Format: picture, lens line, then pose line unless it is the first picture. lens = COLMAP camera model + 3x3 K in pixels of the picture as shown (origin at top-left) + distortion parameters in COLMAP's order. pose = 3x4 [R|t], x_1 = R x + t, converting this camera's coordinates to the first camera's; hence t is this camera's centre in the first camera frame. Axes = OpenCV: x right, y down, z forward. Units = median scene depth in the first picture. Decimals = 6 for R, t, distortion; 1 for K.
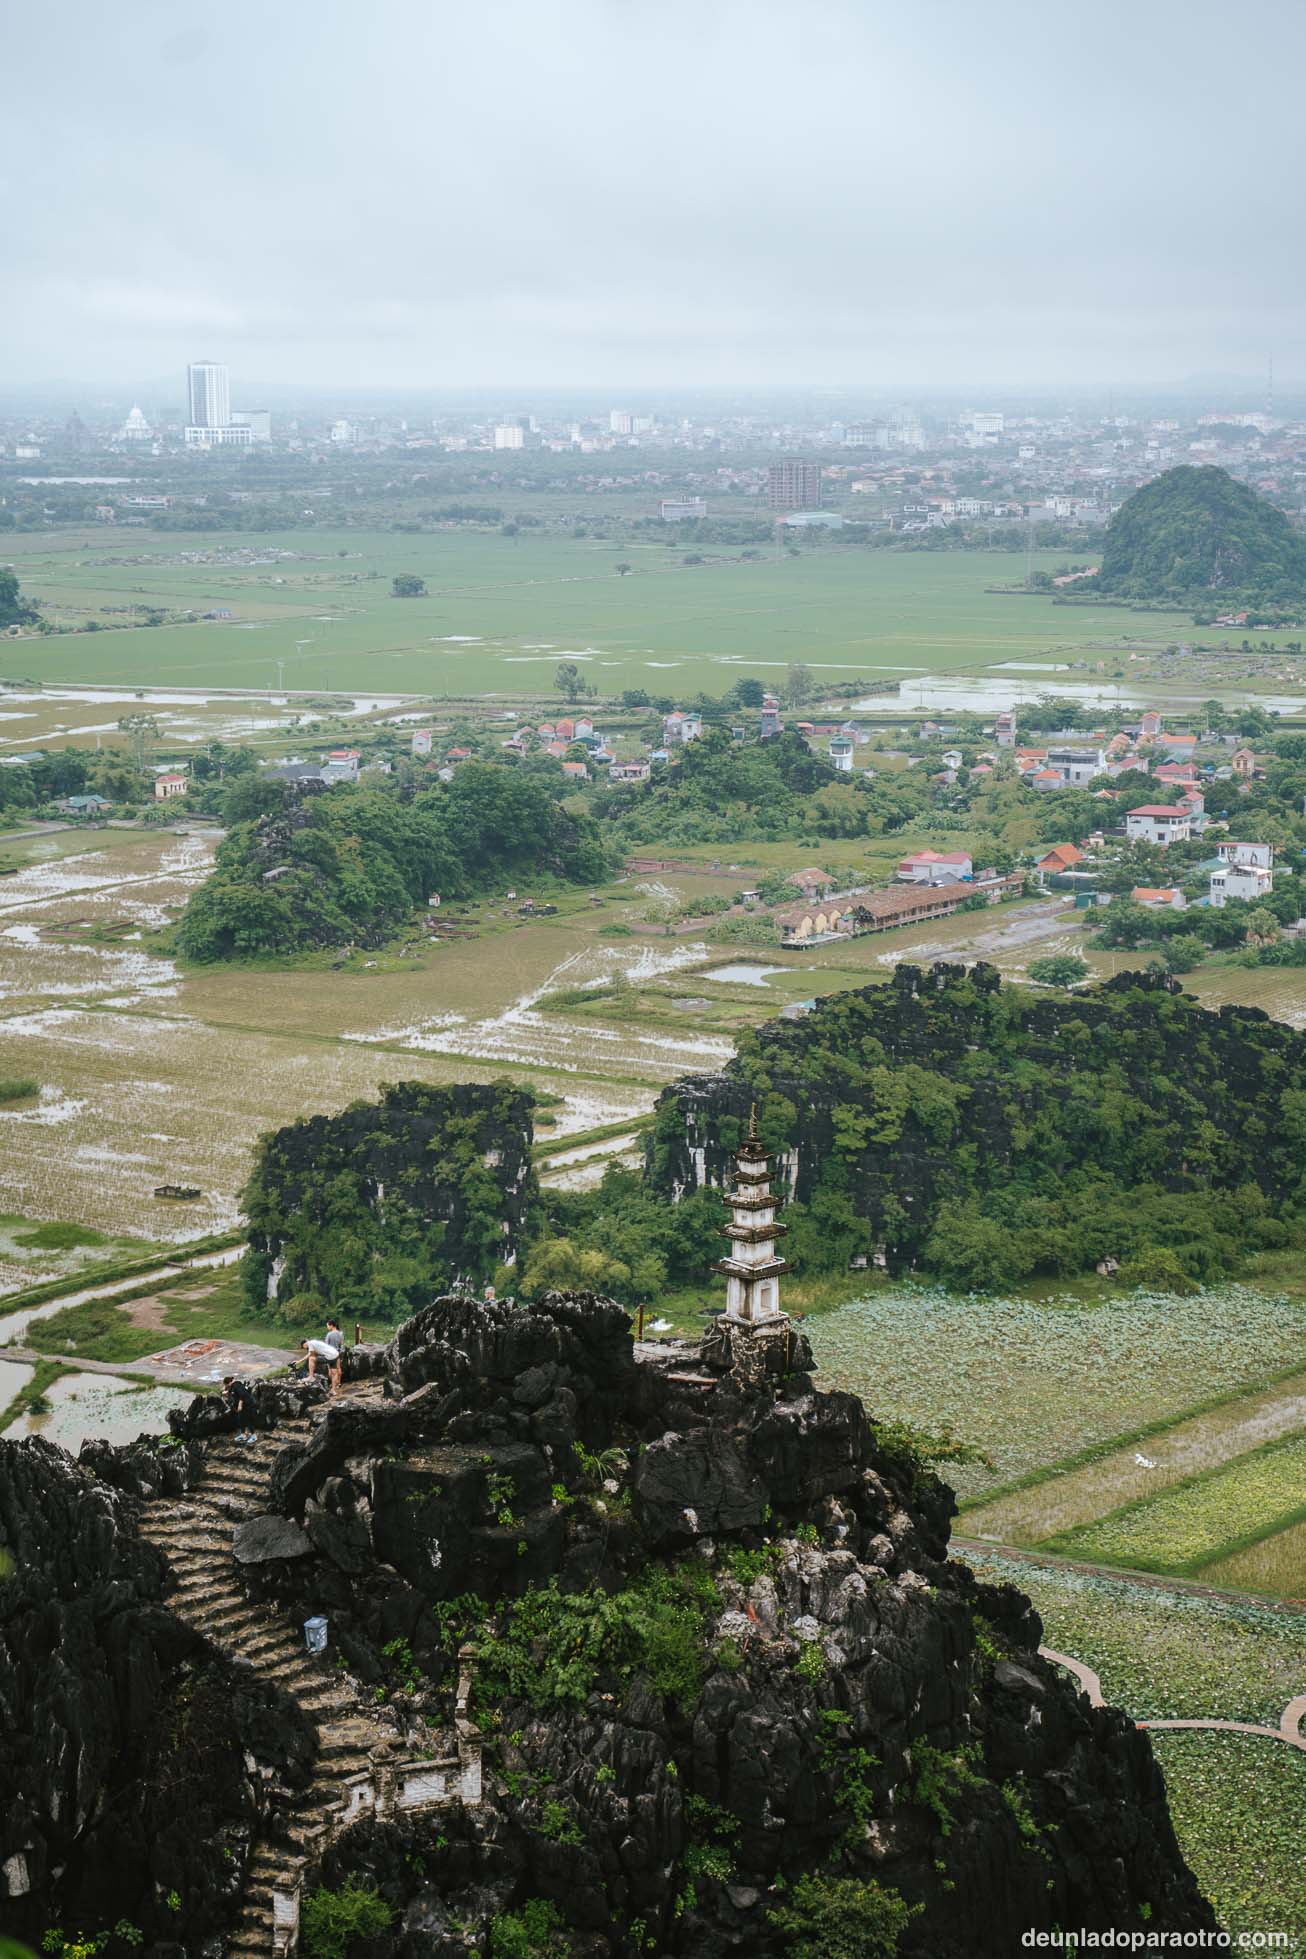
lens RADIAL K [[3241.5, 0, 653.0], [0, 3241.5, 979.5], [0, 0, 1]] dist [0.063853, 0.154270]
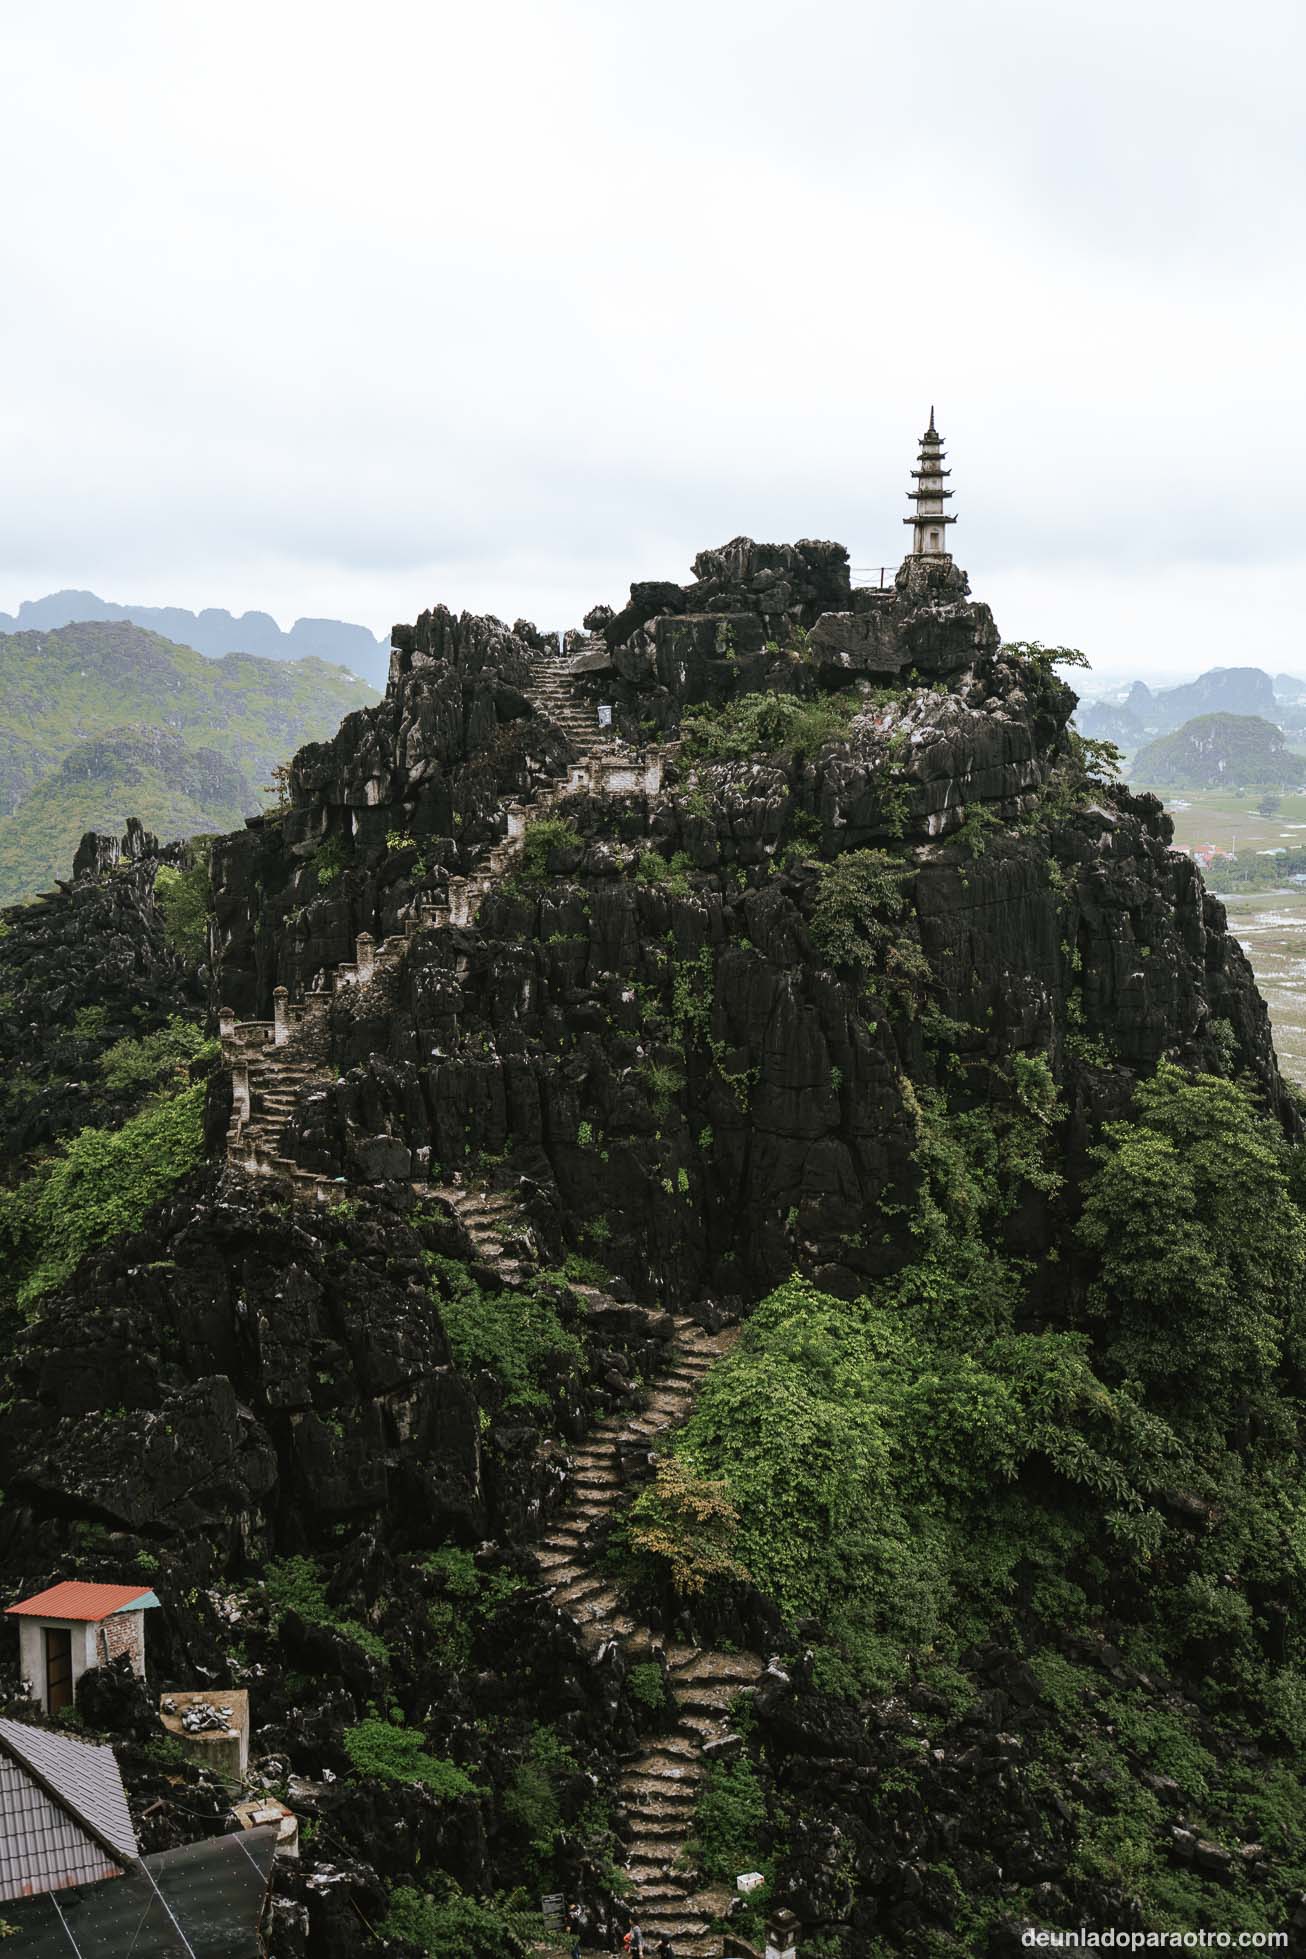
lens RADIAL K [[2093.3, 0, 679.5], [0, 2093.3, 974.0], [0, 0, 1]] dist [-0.012227, 0.022458]
pose [[0.901132, 0.070917, -0.427706, 0.380742], [-0.066536, 0.997466, 0.025204, 0.301526], [0.428409, 0.005745, 0.903566, 0.087711]]
